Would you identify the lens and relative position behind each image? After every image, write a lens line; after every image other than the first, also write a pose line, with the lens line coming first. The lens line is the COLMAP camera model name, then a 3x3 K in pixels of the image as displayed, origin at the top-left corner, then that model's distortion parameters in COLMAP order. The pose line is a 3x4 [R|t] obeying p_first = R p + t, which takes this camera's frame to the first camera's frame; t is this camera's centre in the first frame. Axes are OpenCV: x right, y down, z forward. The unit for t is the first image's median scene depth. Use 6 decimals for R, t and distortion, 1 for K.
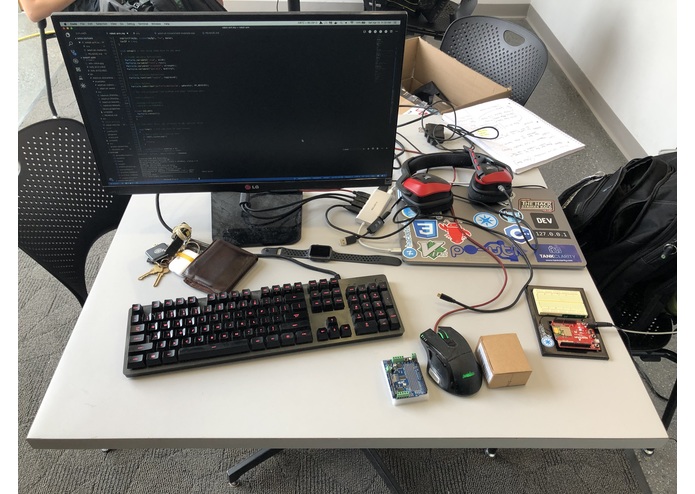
lens RADIAL K [[535.8, 0, 347.5], [0, 535.8, 247.0], [0, 0, 1]] dist [0.023226, -0.006995]
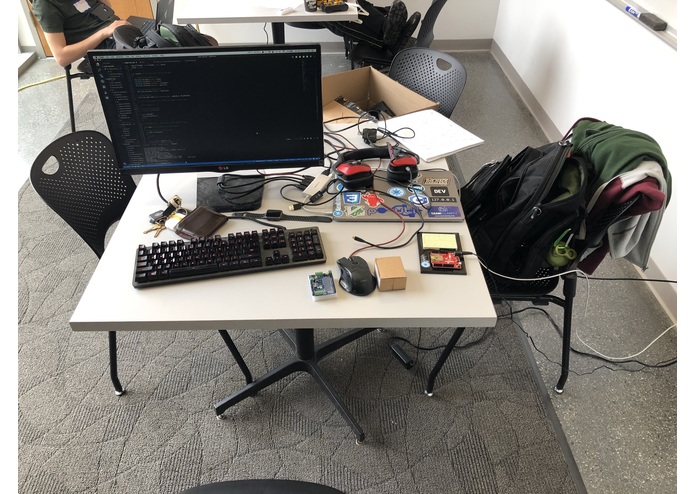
lens RADIAL K [[535.8, 0, 347.5], [0, 535.8, 247.0], [0, 0, 1]] dist [0.023226, -0.006995]
pose [[0.999602, -0.022083, -0.017582, 0.174376], [0.020883, 0.997619, -0.065736, 0.202500], [0.018992, 0.065343, 0.997682, -0.405368]]
